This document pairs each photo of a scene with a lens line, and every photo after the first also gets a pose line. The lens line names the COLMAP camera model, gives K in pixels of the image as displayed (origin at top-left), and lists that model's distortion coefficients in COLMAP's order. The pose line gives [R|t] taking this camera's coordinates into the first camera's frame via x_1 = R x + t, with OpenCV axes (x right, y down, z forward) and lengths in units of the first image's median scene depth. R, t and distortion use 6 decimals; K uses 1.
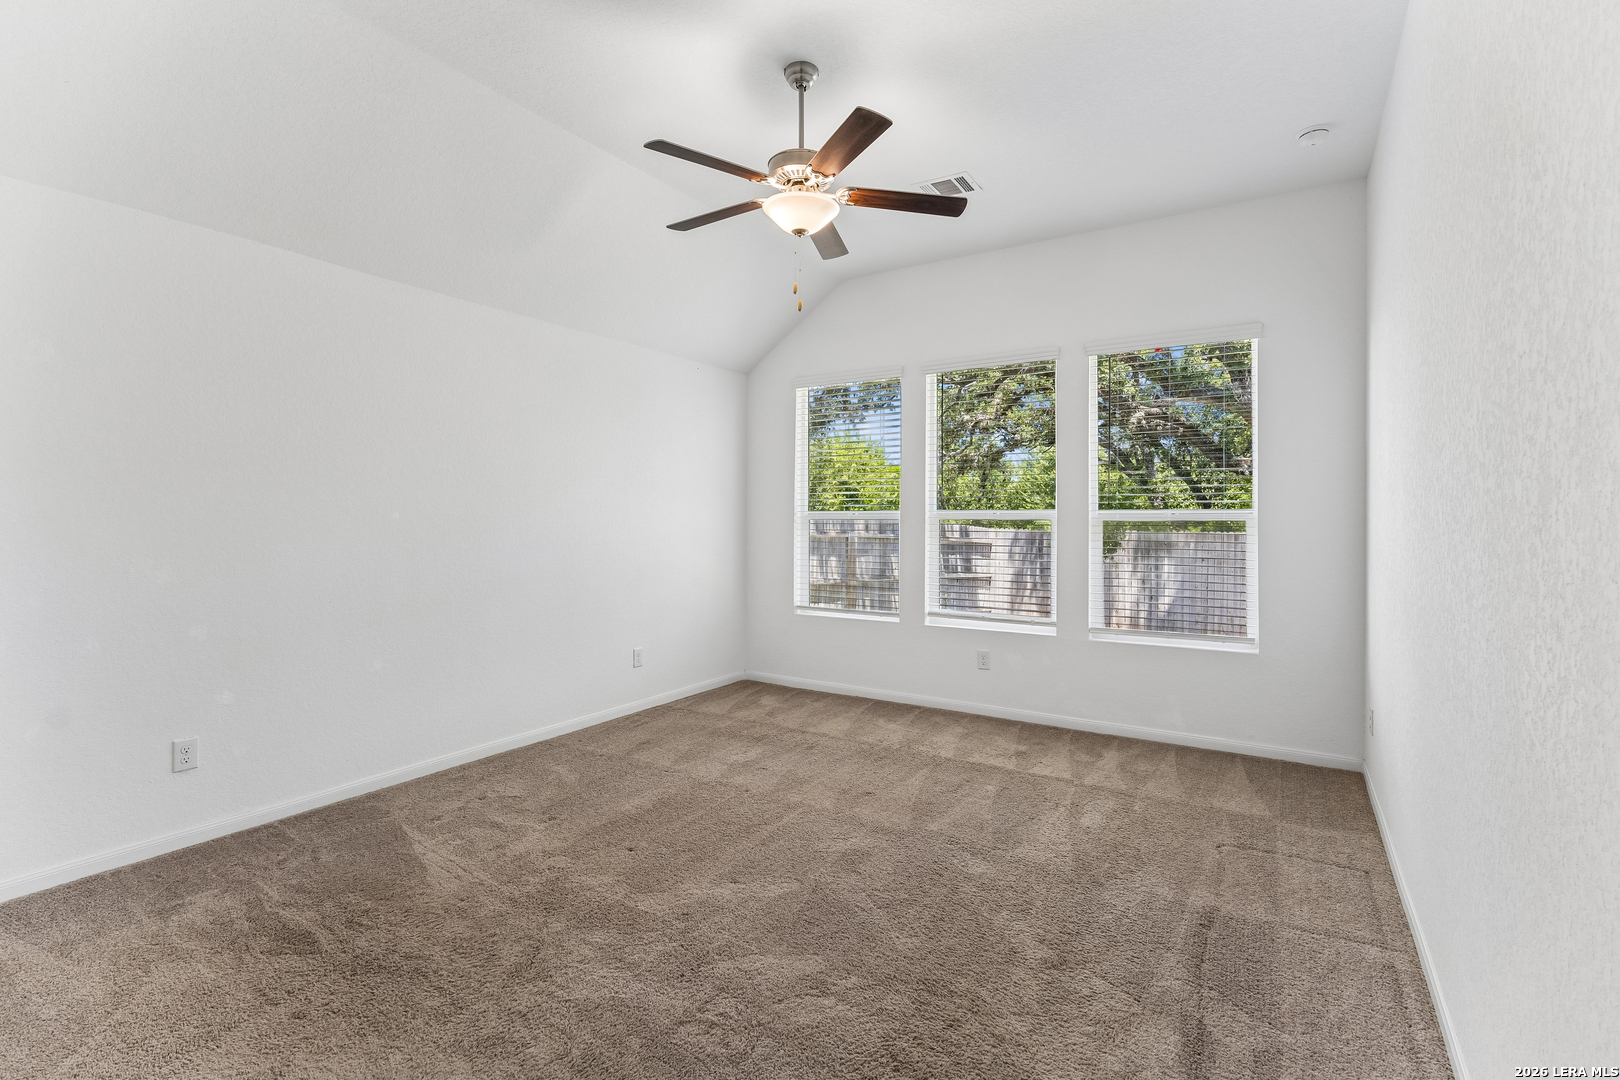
lens RADIAL K [[744.9, 0, 814.1], [0, 744.9, 544.7], [0, 0, 1]] dist [0.002893, 0.000151]
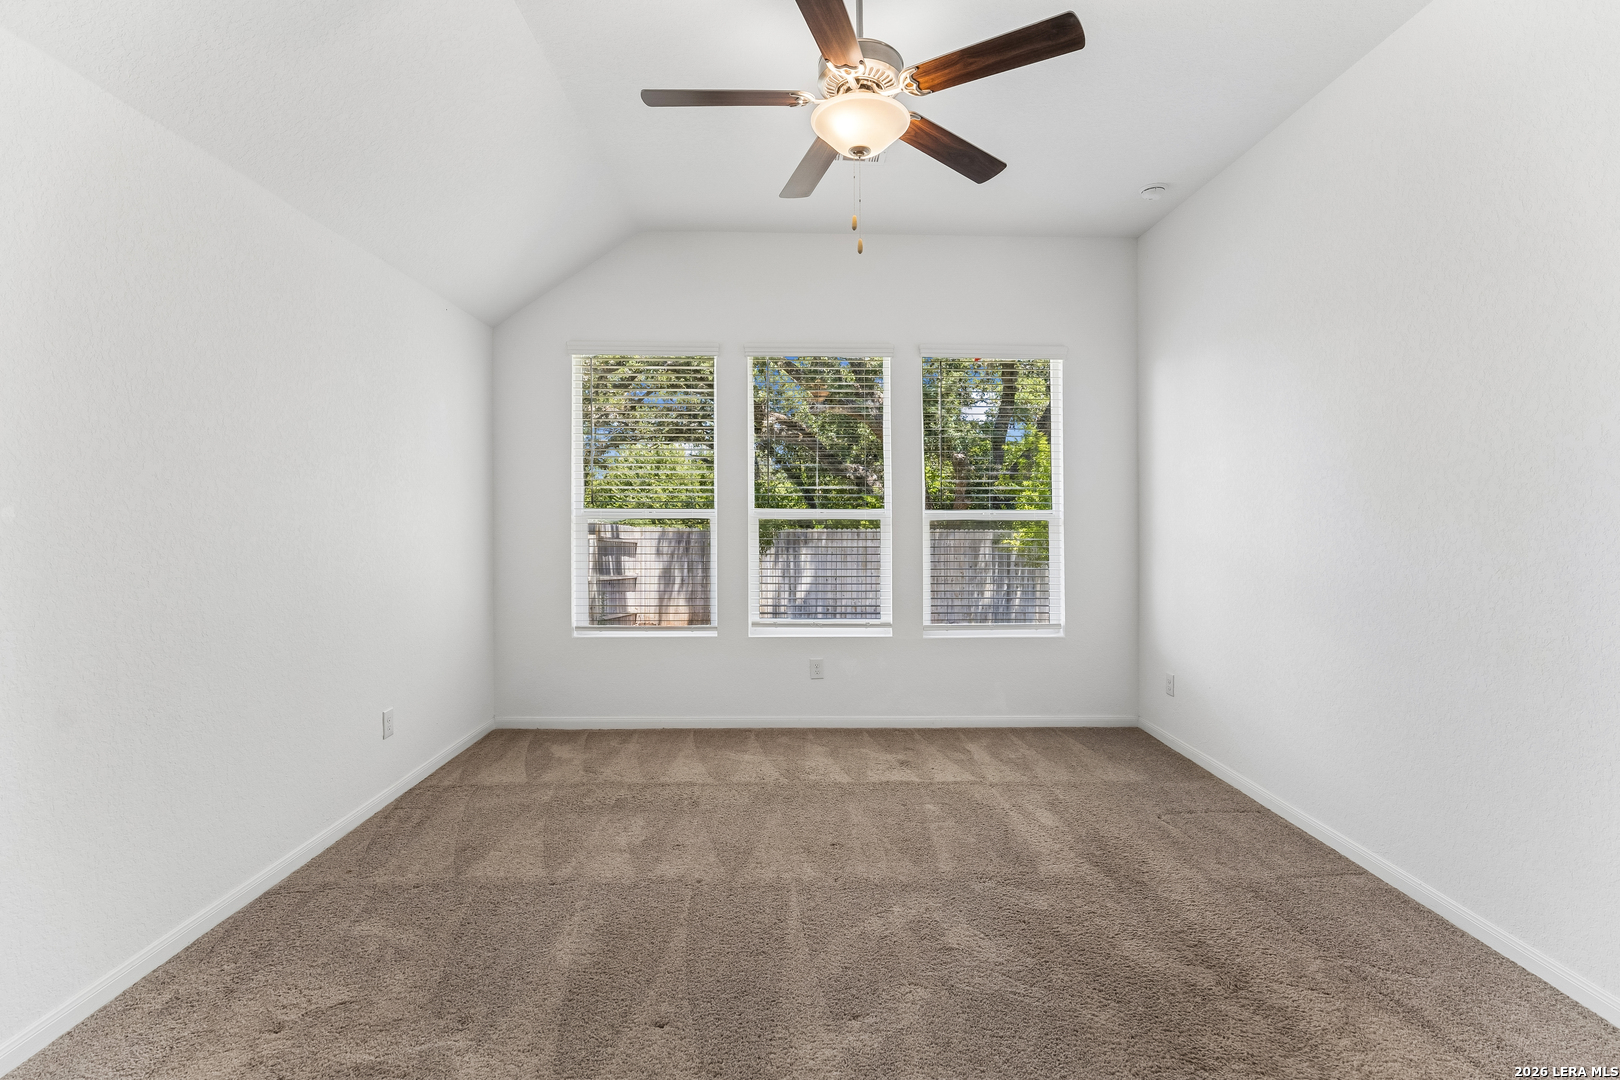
lens RADIAL K [[744.9, 0, 868.0], [0, 744.9, 541.2], [0, 0, 1]] dist [0.002893, 0.000151]
pose [[0.830568, -0.017677, 0.556636, -0.296509], [0.019078, 0.999813, 0.003283, -0.009697], [-0.556590, 0.007893, 0.830750, 0.229832]]
